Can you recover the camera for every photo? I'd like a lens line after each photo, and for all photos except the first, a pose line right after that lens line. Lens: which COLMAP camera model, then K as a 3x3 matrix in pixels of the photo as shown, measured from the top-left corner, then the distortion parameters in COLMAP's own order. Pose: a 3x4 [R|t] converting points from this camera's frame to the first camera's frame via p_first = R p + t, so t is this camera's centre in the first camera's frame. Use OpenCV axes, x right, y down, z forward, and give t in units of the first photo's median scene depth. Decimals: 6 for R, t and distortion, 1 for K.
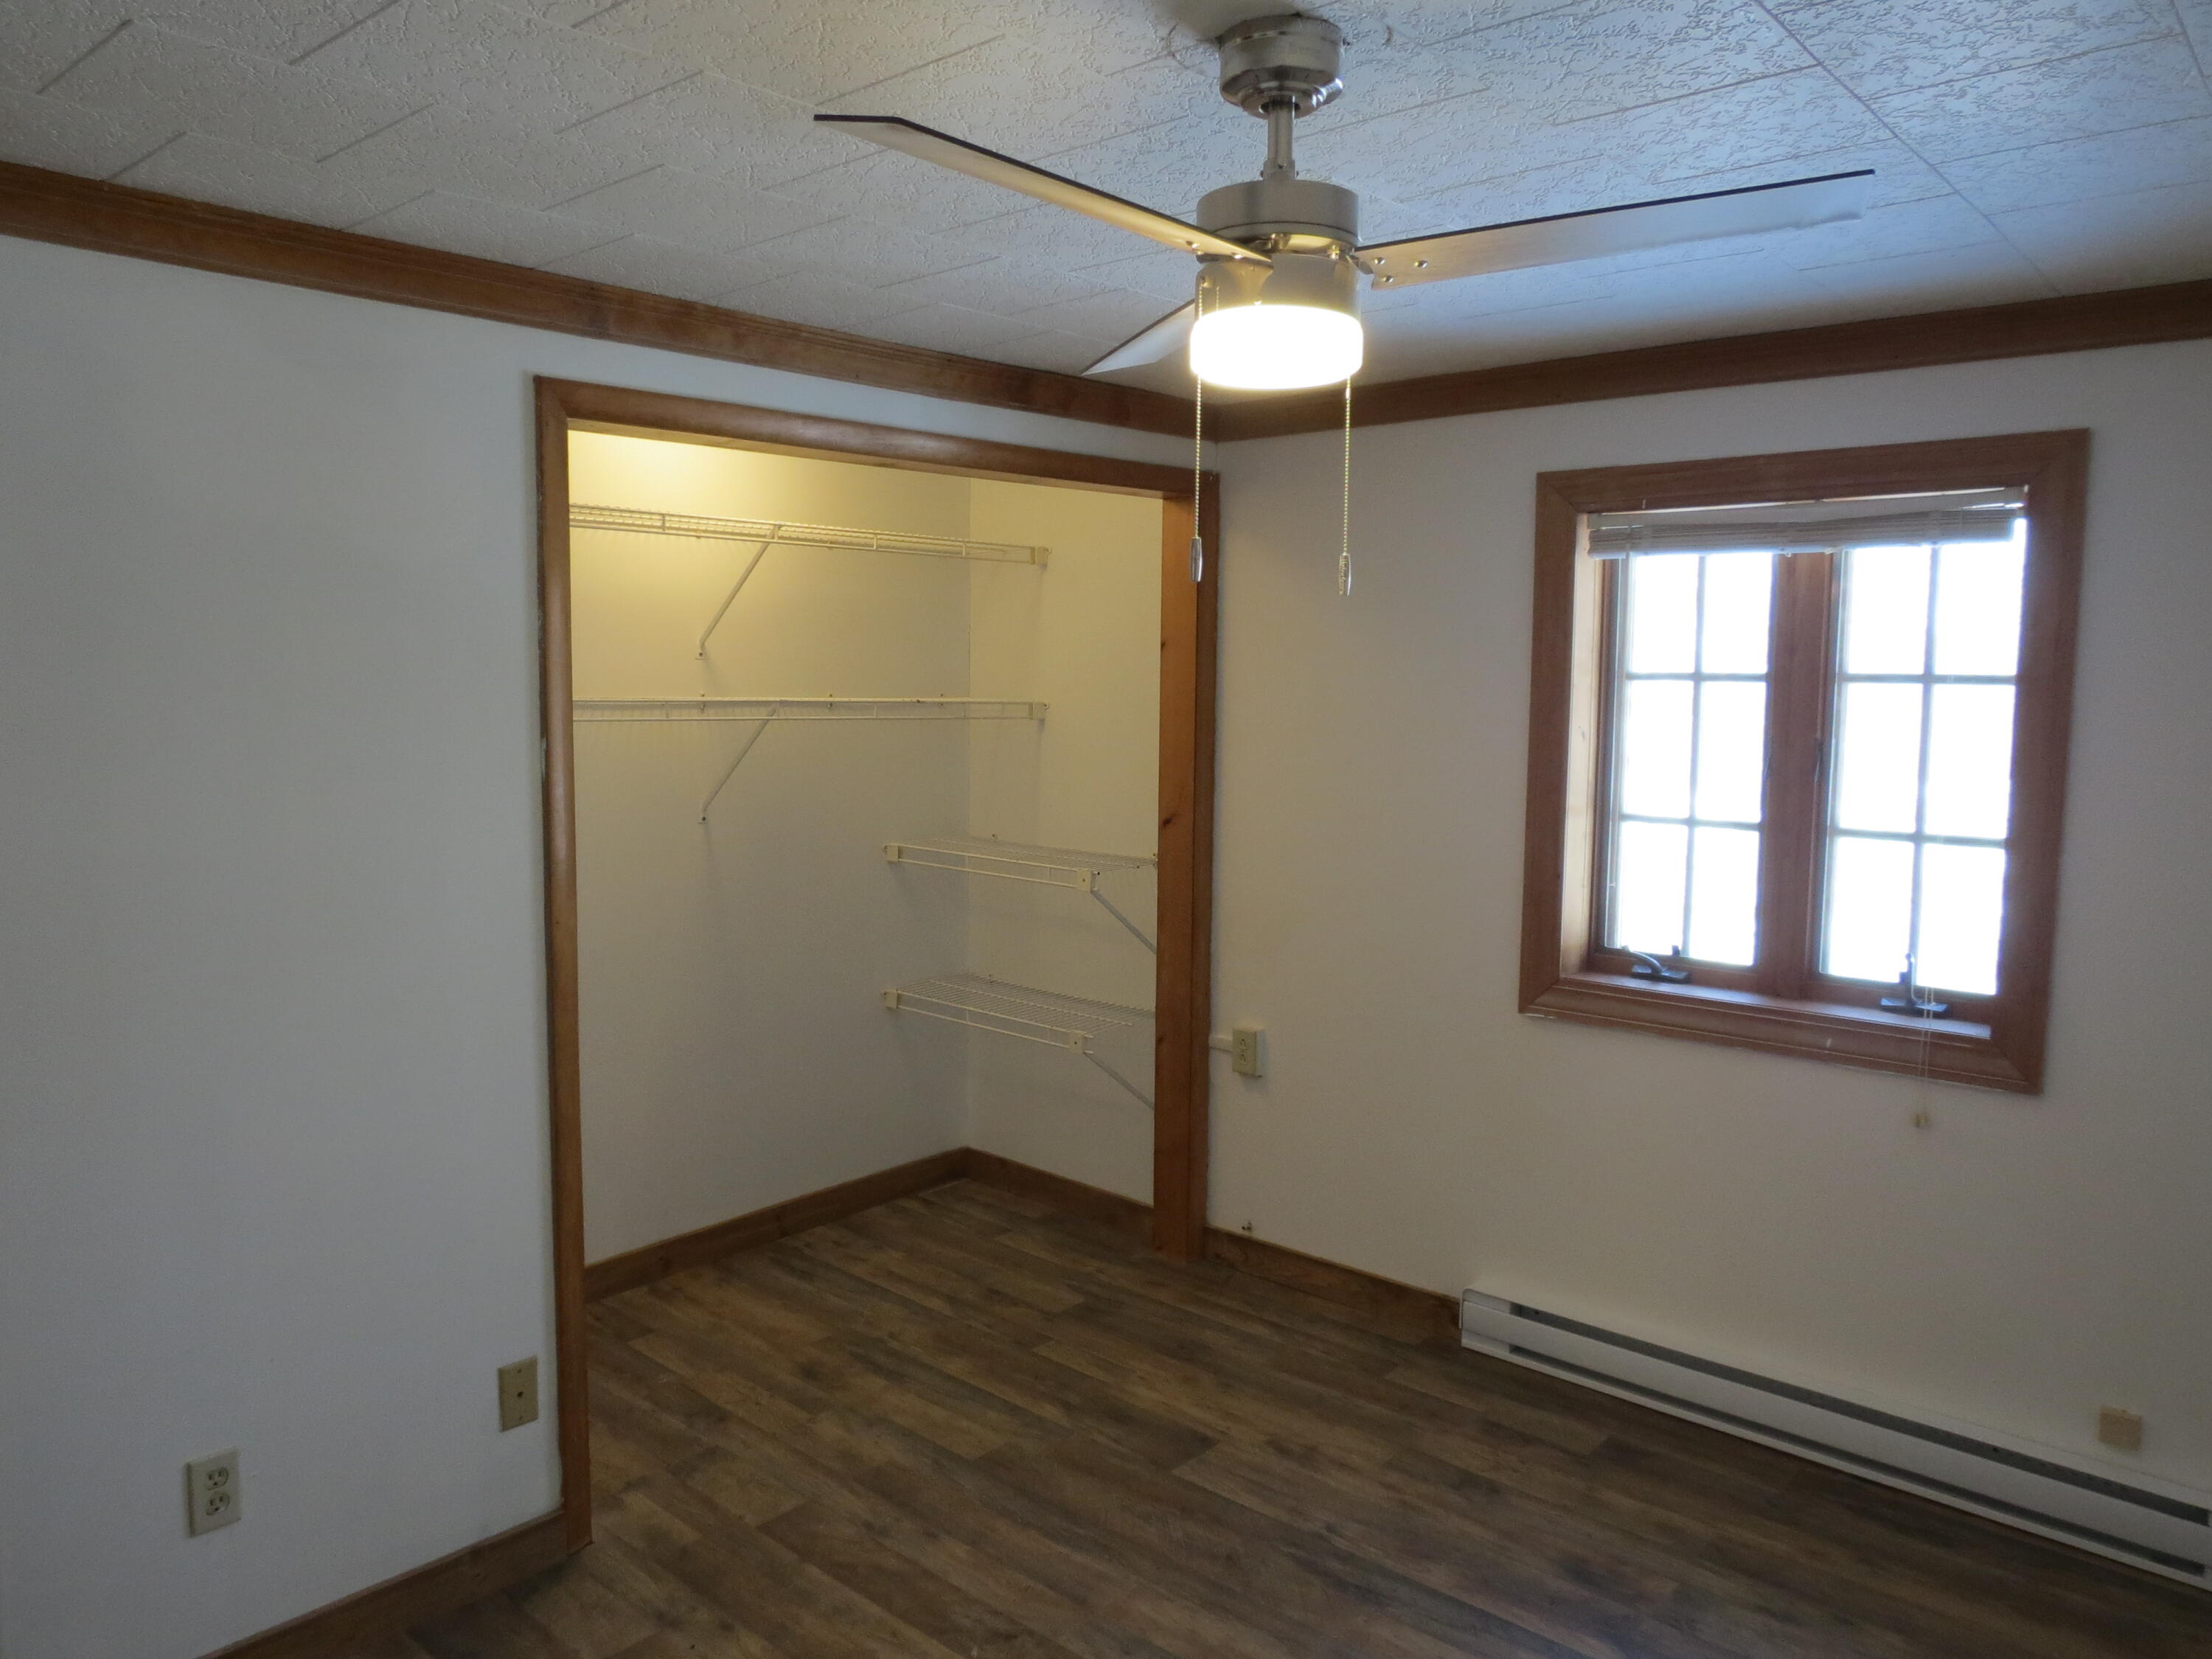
lens RADIAL K [[1549.9, 0, 1079.2], [0, 1549.9, 819.3], [0, 0, 1]] dist [-0.019591, 0.003331]
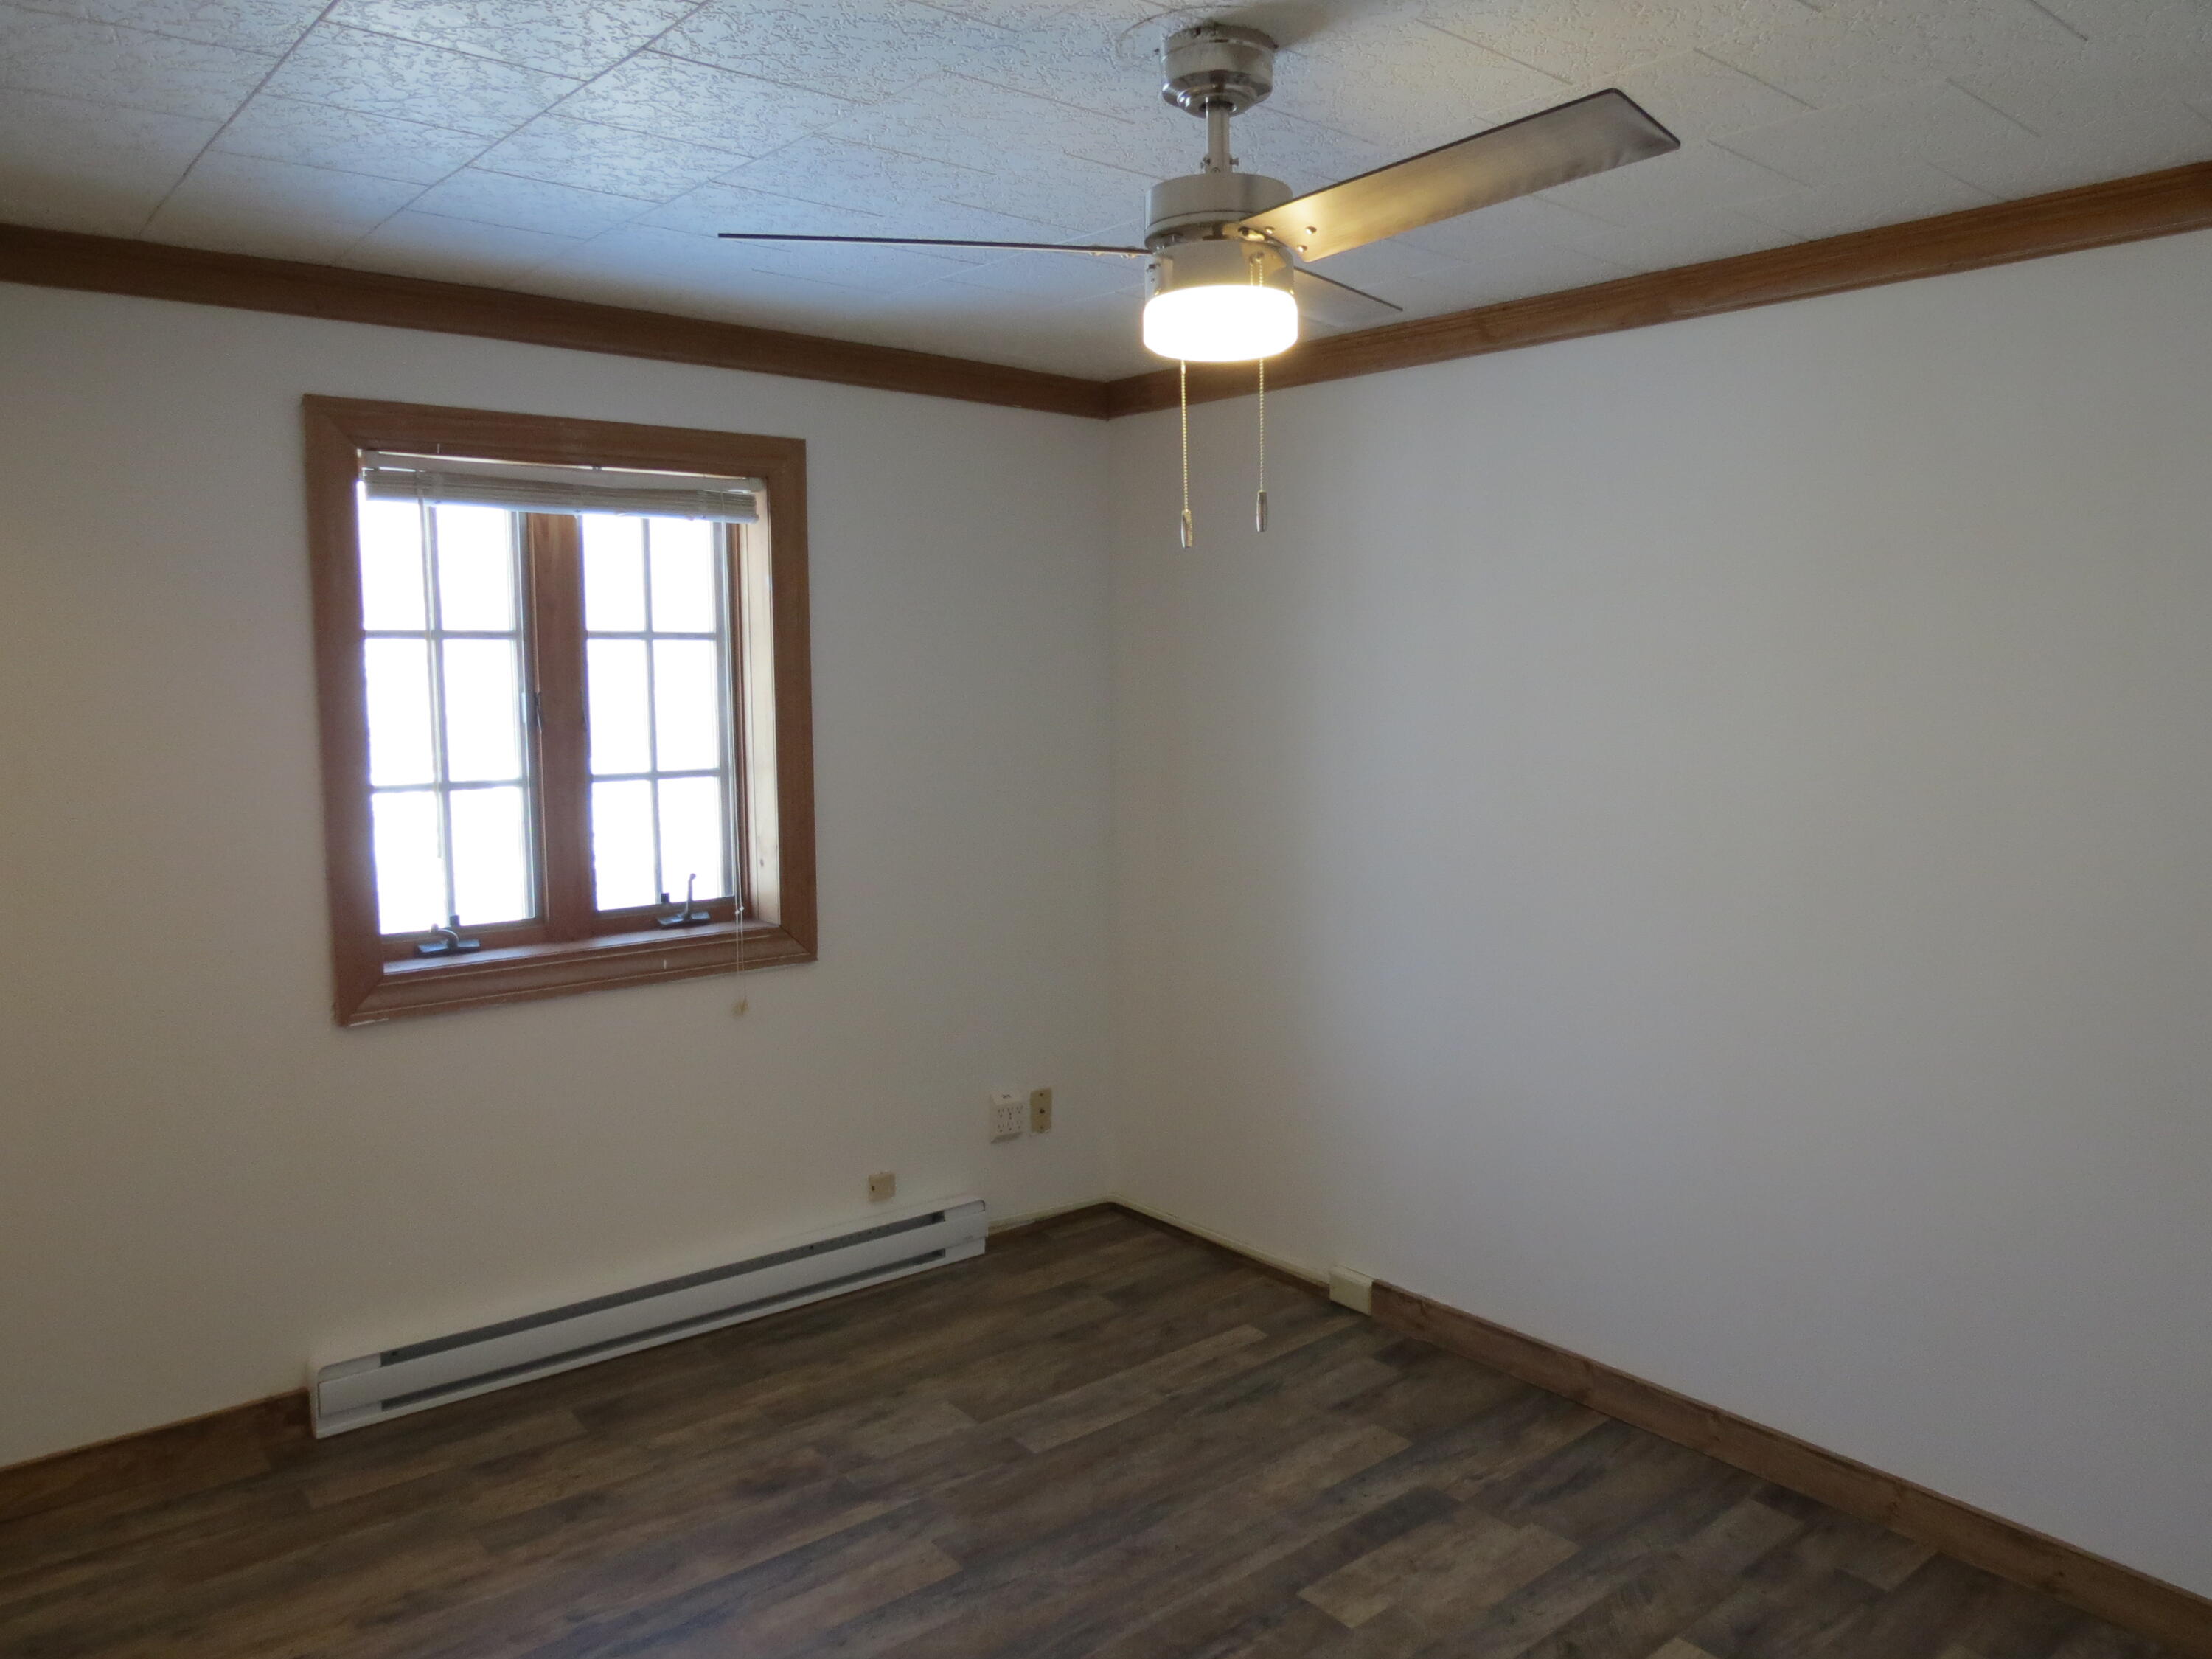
lens RADIAL K [[1575.2, 0, 1102.4], [0, 1575.2, 828.8], [0, 0, 1]] dist [-0.022800, 0.009281]
pose [[0.156852, -0.122819, 0.979956, -0.541123], [0.085435, 0.990205, 0.110429, -0.048407], [-0.983920, 0.066402, 0.165808, 0.479567]]
